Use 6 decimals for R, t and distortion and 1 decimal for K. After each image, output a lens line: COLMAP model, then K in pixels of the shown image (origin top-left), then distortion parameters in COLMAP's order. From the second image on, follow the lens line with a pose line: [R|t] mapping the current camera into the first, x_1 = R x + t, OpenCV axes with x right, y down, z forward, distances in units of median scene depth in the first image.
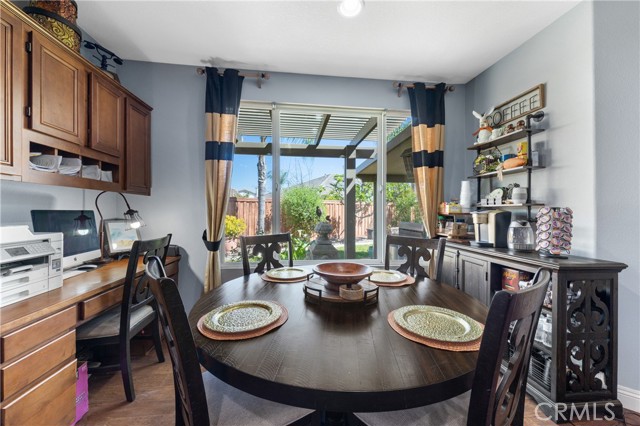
lens RADIAL K [[249.0, 0, 318.7], [0, 249.0, 210.3], [0, 0, 1]] dist [0.000399, -0.000089]
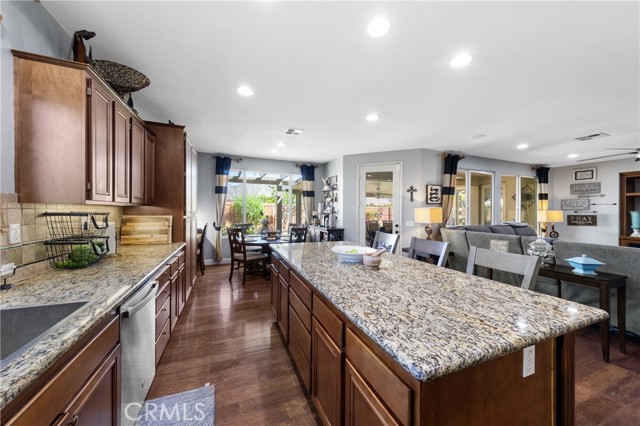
lens RADIAL K [[231.3, 0, 320.4], [0, 231.3, 209.8], [0, 0, 1]] dist [0.003811, -0.000266]
pose [[0.965572, 0.005838, 0.260071, -0.051853], [-0.007903, 0.999945, 0.006894, -0.065883], [-0.260016, -0.008712, 0.965565, -1.420466]]
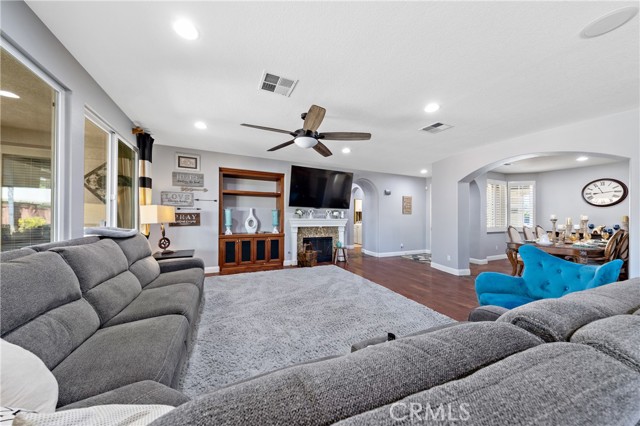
lens RADIAL K [[212.2, 0, 317.3], [0, 212.2, 213.1], [0, 0, 1]] dist [0.011748, -0.000359]
pose [[-0.317935, 0.003740, 0.948105, 1.231918], [-0.016721, 0.999815, -0.009552, -0.014246], [-0.947965, -0.018890, -0.317813, -0.244510]]
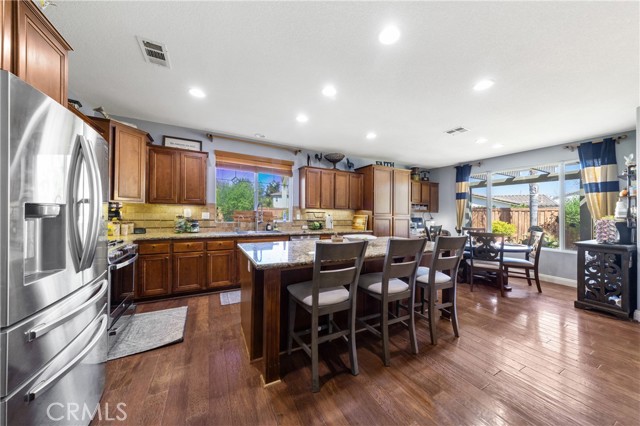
lens RADIAL K [[212.2, 0, 323.4], [0, 212.2, 213.5], [0, 0, 1]] dist [0.011748, -0.000359]
pose [[0.373757, -0.003752, -0.927519, 1.162413], [-0.008758, 0.999933, -0.007575, -0.018518], [0.927485, 0.010954, 0.373699, -1.217597]]
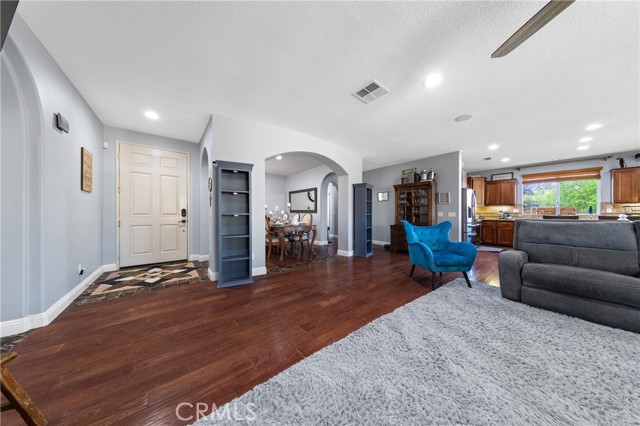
lens RADIAL K [[189.6, 0, 322.8], [0, 189.6, 213.6], [0, 0, 1]] dist [0.005315, -0.000448]
pose [[-0.847294, -0.008992, -0.531049, 2.982925], [-0.007586, 0.999960, -0.004828, 0.062730], [0.531071, -0.000062, -0.847327, -0.646793]]
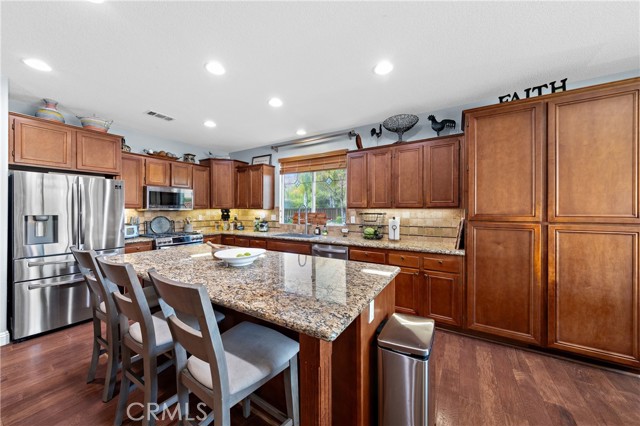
lens RADIAL K [[231.3, 0, 317.3], [0, 231.3, 212.3], [0, 0, 1]] dist [0.003811, -0.000266]
pose [[-0.620584, -0.001457, -0.784139, 0.726265], [0.000197, 0.999998, -0.002014, -0.045324], [0.784140, -0.001404, -0.620582, -0.019721]]
